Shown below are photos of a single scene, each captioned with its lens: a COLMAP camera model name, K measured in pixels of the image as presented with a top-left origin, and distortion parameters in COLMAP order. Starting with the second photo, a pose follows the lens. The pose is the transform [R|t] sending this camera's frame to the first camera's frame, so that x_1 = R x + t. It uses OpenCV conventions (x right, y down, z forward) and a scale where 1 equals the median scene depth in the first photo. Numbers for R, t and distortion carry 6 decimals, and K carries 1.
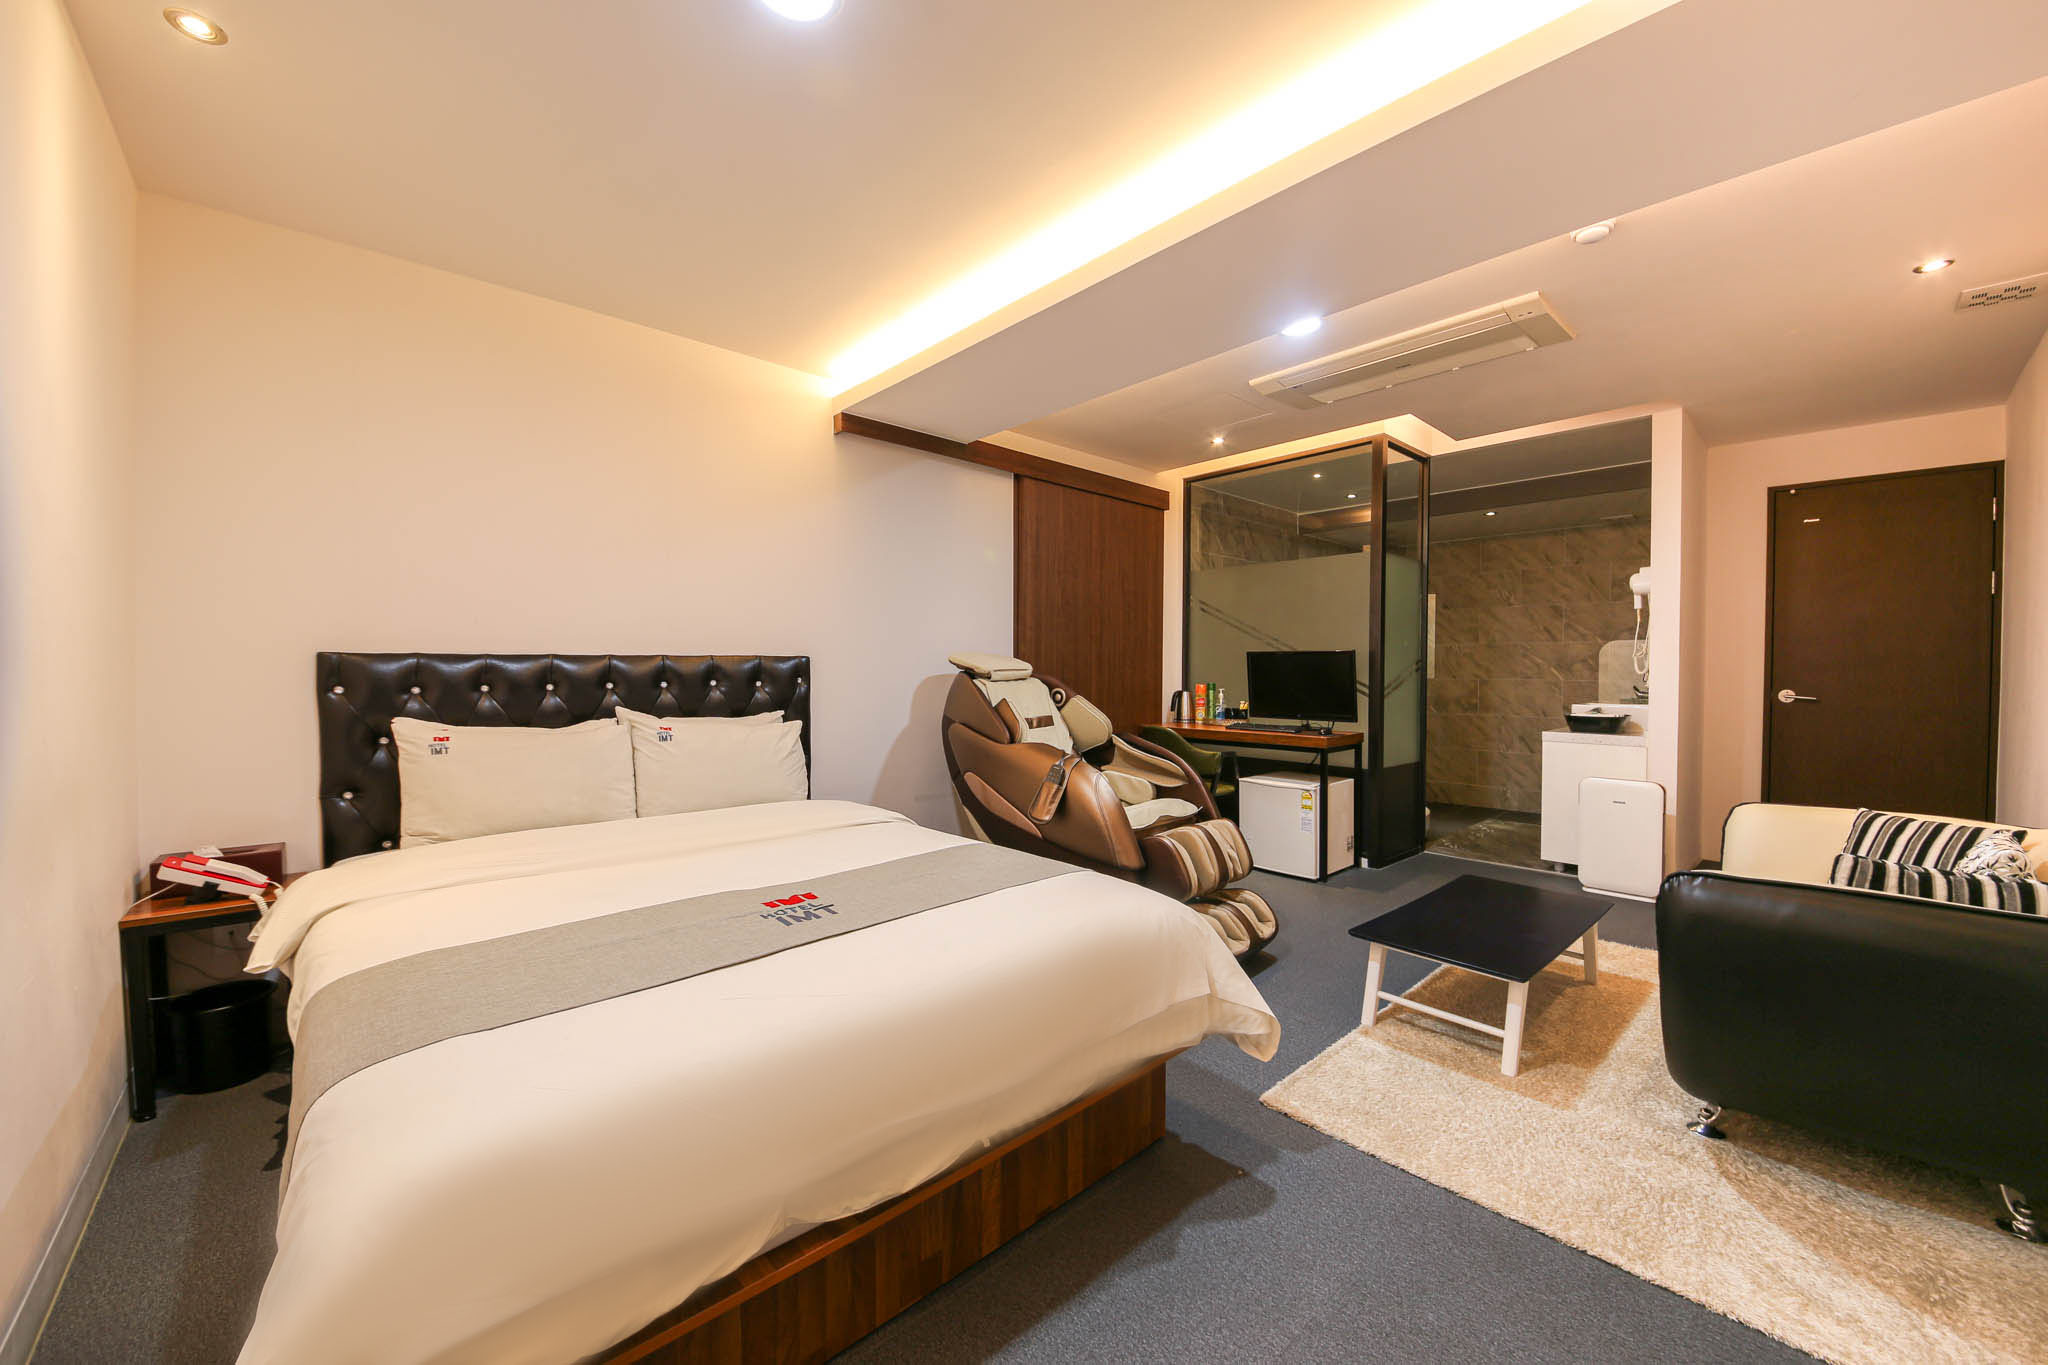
lens RADIAL K [[763.2, 0, 1024.0], [0, 763.2, 682.5], [0, 0, 1]] dist [-0.000245, -0.000027]
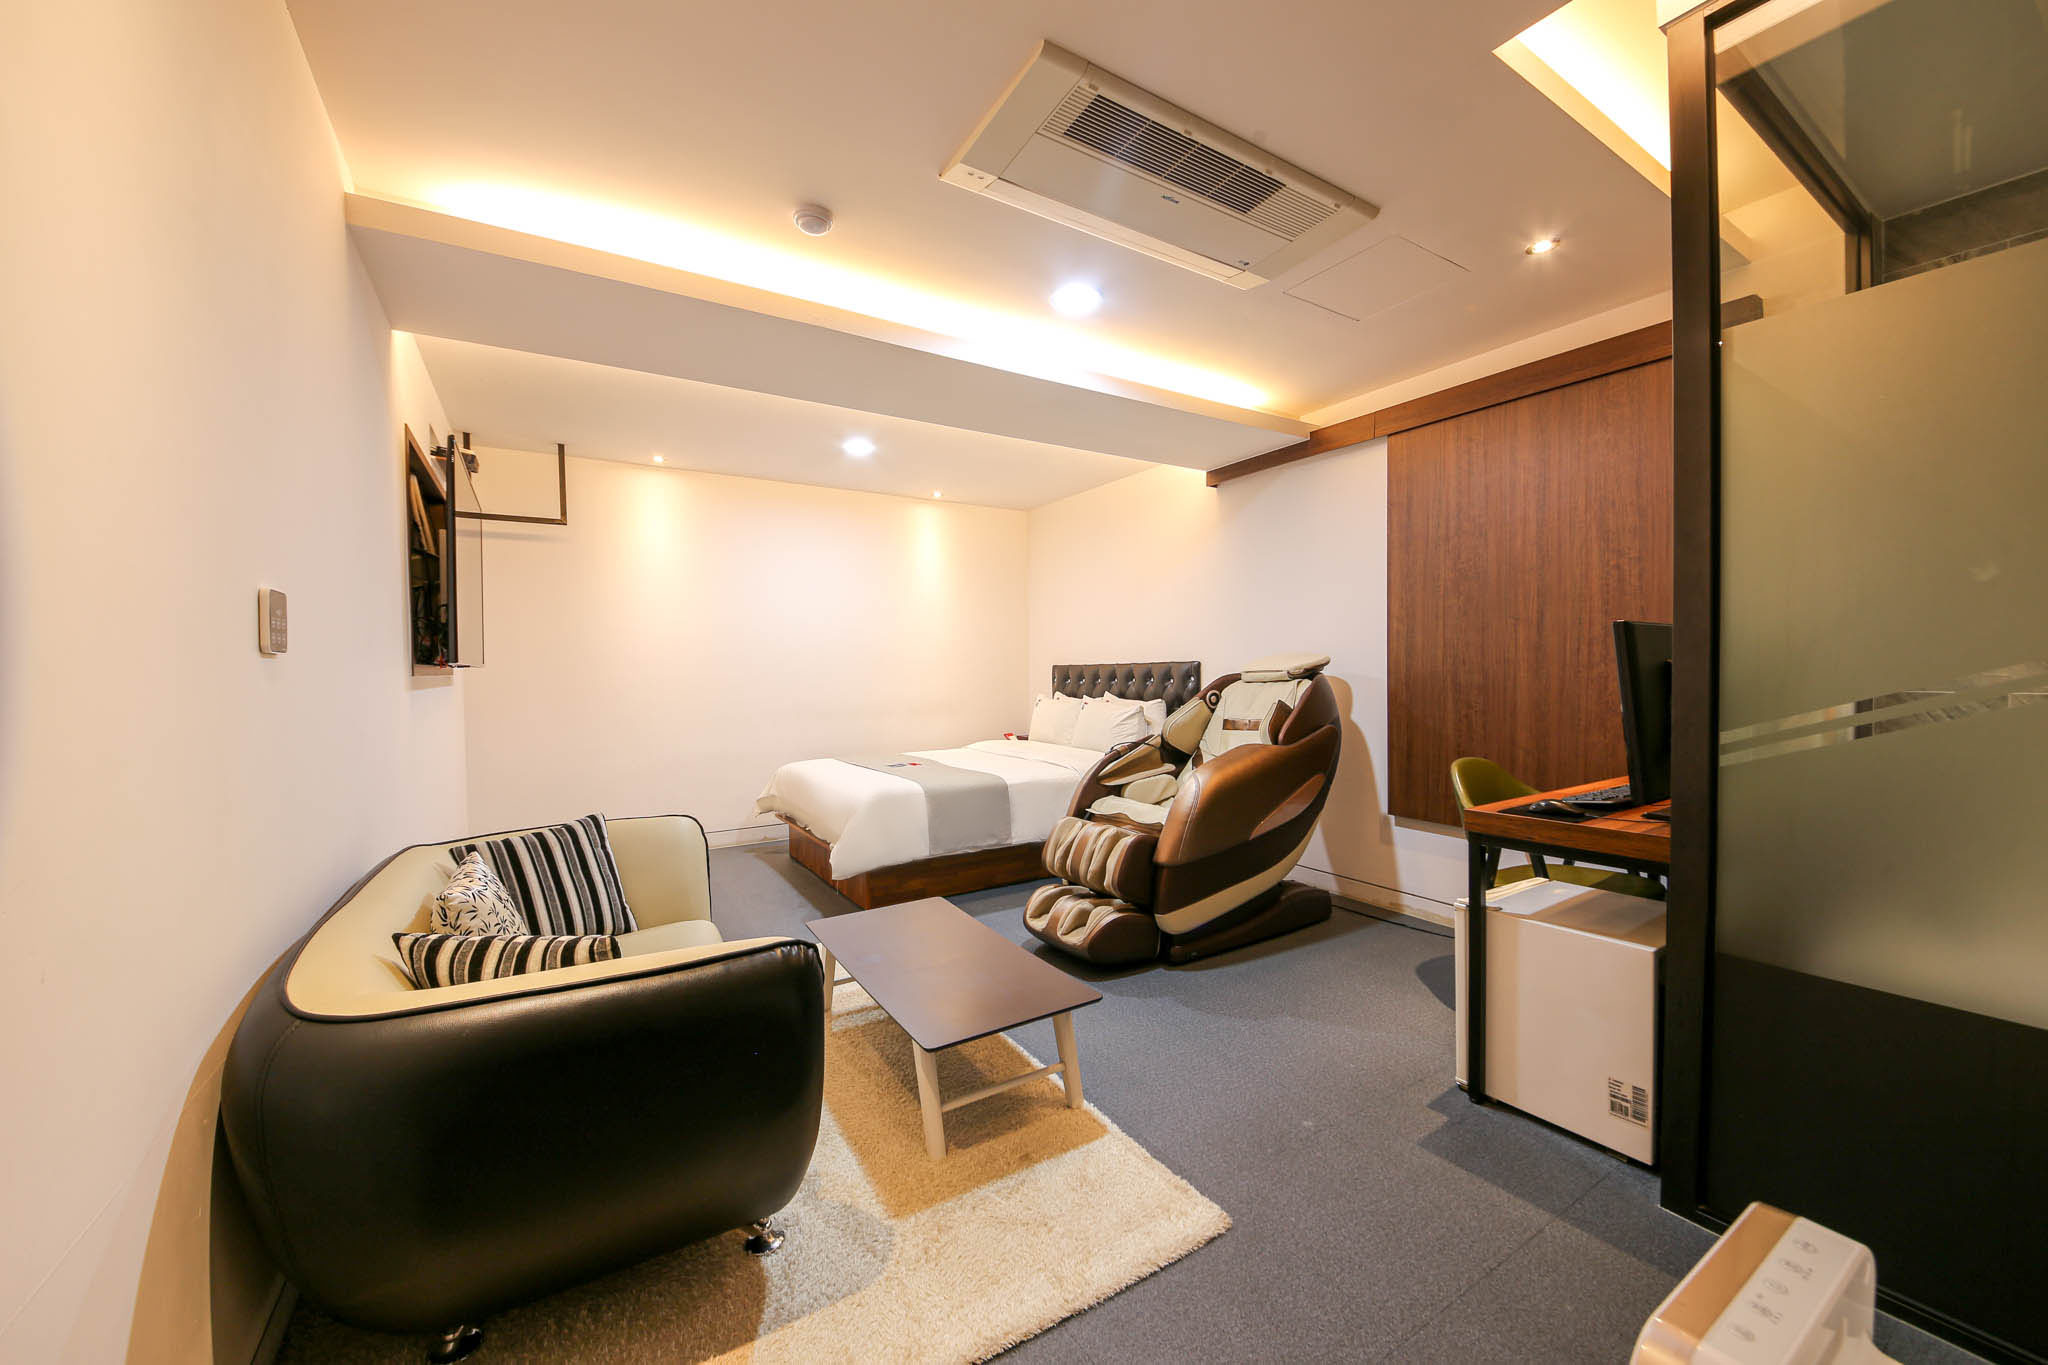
lens RADIAL K [[763.2, 0, 1024.0], [0, 763.2, 682.5], [0, 0, 1]] dist [-0.000245, -0.000027]
pose [[-0.191841, 0.012354, -0.981348, 0.877678], [-0.013268, 0.999797, 0.015180, -0.009930], [0.981336, 0.015933, -0.191638, 0.761436]]
